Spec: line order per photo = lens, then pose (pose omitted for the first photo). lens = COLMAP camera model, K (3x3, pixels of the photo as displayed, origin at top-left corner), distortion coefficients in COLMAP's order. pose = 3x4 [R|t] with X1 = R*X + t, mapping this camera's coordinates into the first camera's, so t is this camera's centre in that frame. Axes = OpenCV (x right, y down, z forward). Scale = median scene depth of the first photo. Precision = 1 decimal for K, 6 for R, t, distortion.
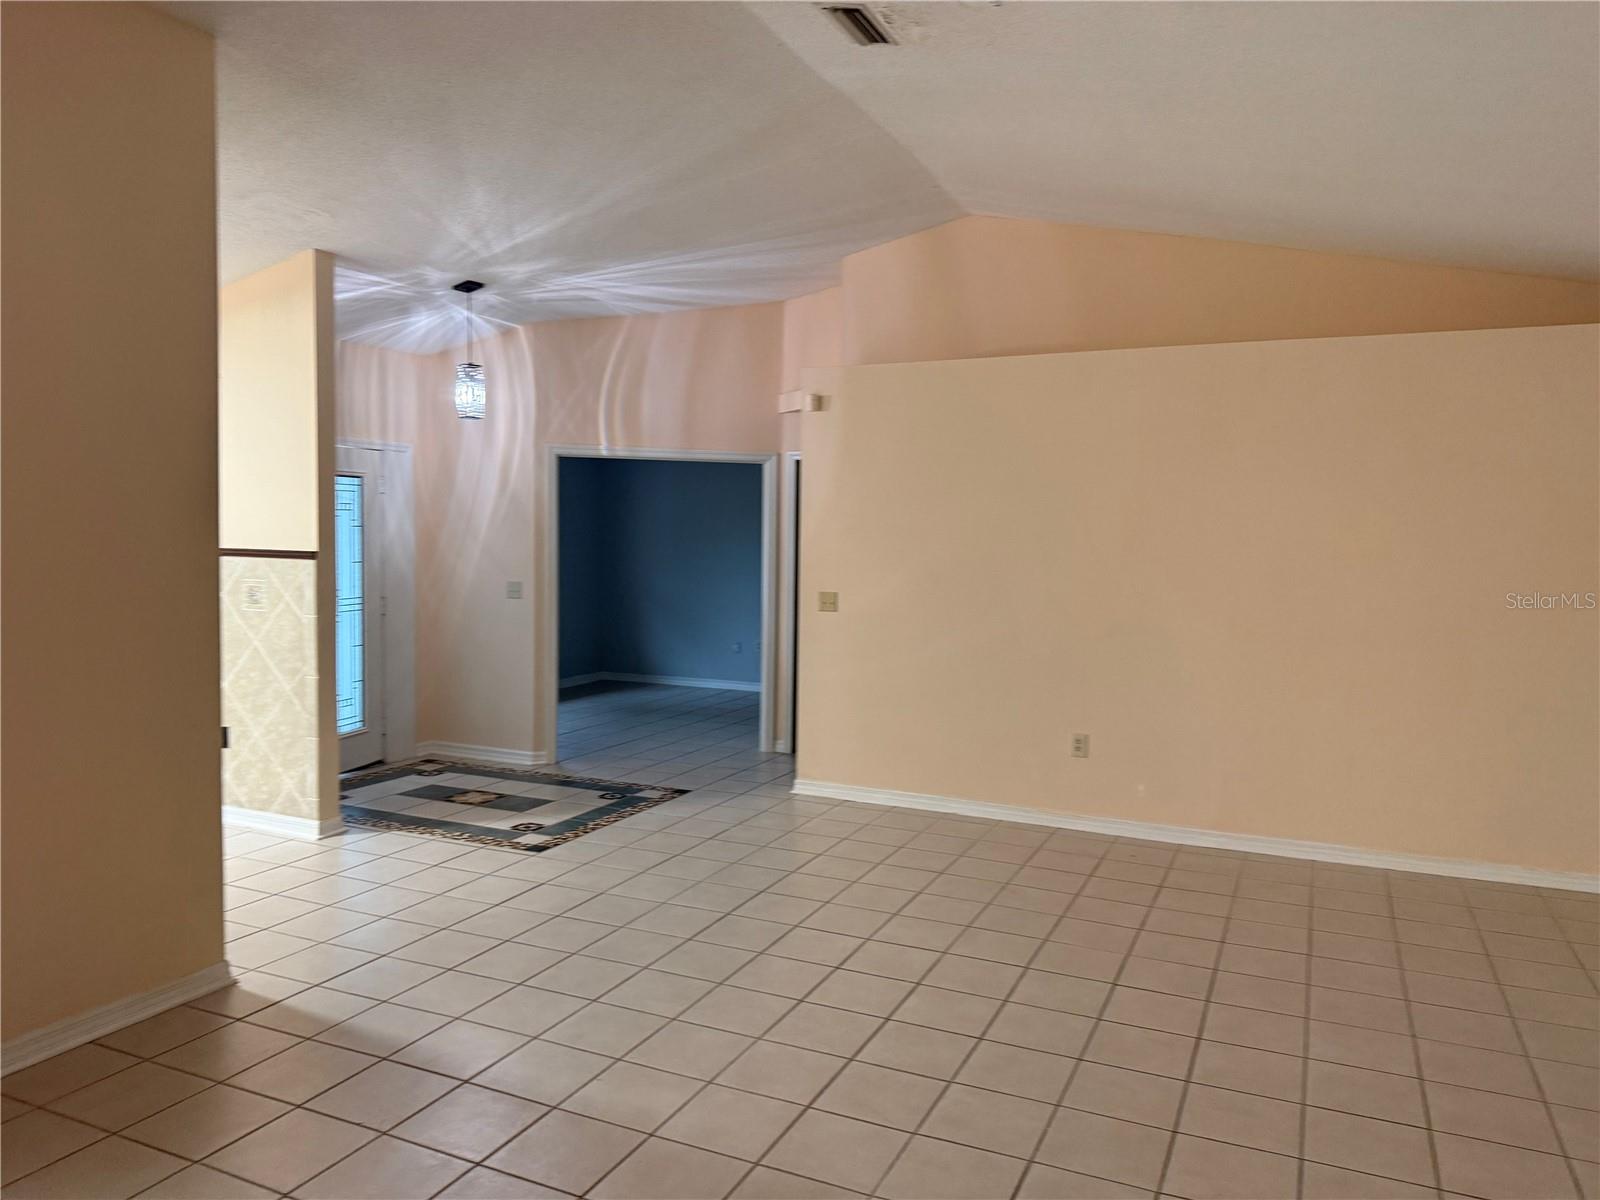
lens RADIAL K [[1117.8, 0, 800.0], [0, 1117.8, 600.0], [0, 0, 1]] dist [0.003660, -0.003766]
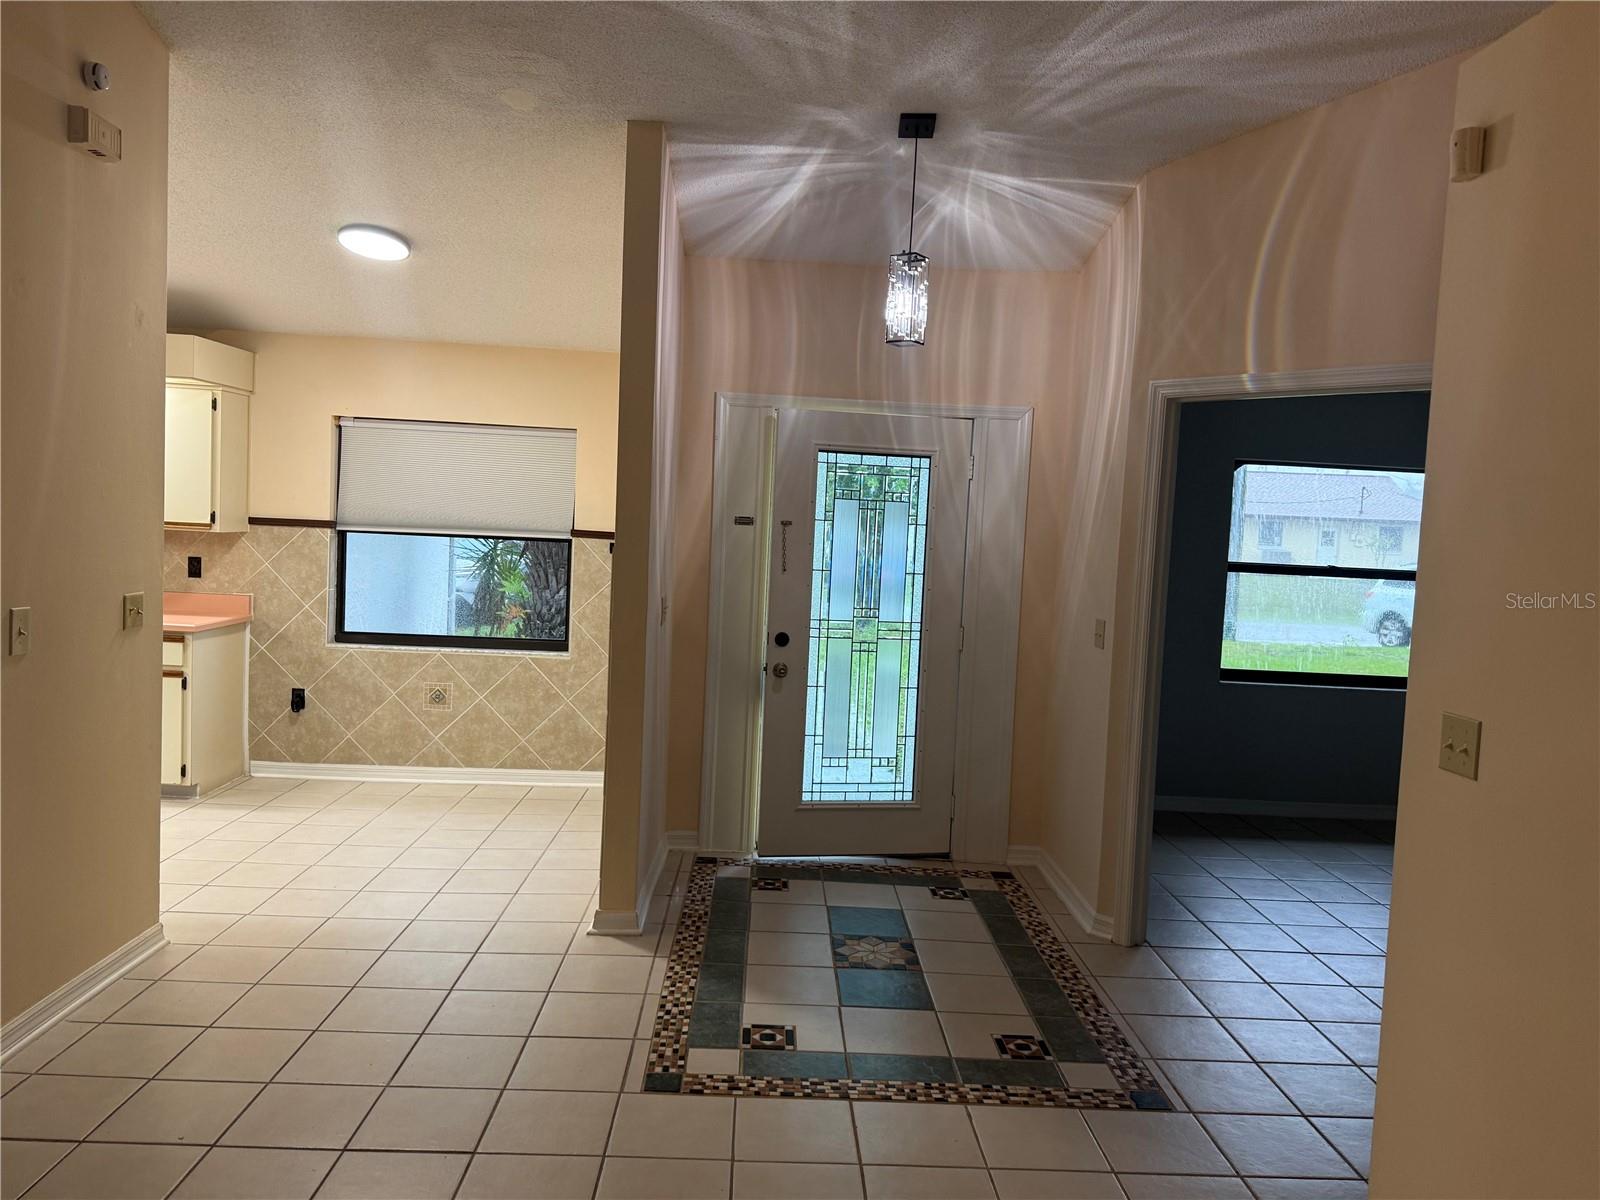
lens RADIAL K [[1117.8, 0, 800.0], [0, 1117.8, 600.0], [0, 0, 1]] dist [0.003660, -0.003766]
pose [[0.446700, 0.069782, -0.891958, 0.228619], [-0.088809, 0.995488, 0.033405, -0.035100], [0.890265, 0.064292, 0.450882, 0.653891]]
